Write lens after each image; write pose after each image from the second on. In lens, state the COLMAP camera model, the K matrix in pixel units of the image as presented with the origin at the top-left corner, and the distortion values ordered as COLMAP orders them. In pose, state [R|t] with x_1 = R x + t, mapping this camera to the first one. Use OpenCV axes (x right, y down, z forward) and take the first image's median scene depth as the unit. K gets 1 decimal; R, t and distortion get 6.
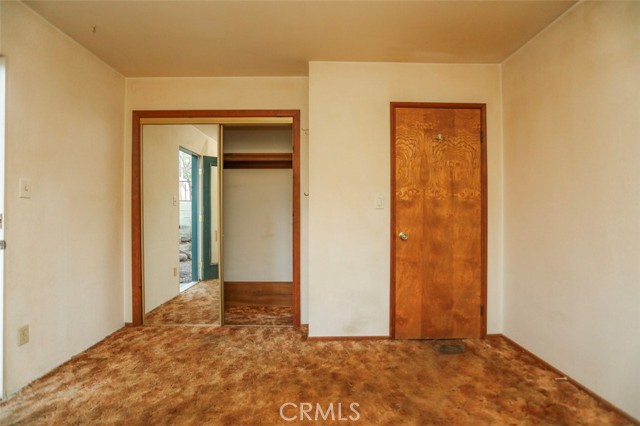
lens RADIAL K [[322.6, 0, 320.0], [0, 322.6, 215.3], [0, 0, 1]] dist [-0.018185, 0.006029]
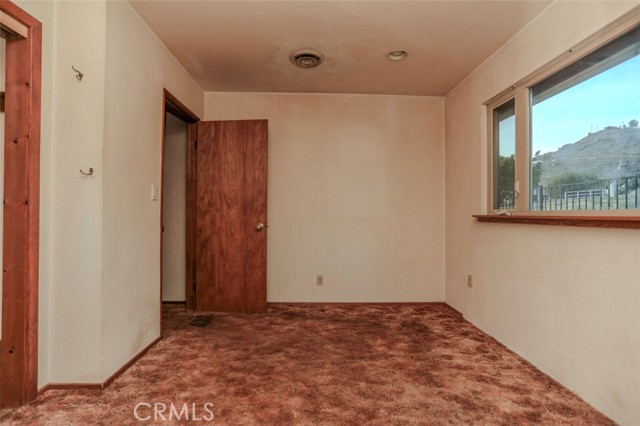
lens RADIAL K [[318.1, 0, 317.6], [0, 318.1, 209.3], [0, 0, 1]] dist [0.002996, 0.004443]
pose [[-0.001100, 0.015818, 0.999874, -0.840210], [0.012174, 0.999801, -0.015803, 0.036724], [-0.999925, 0.012155, -0.001293, 0.649886]]
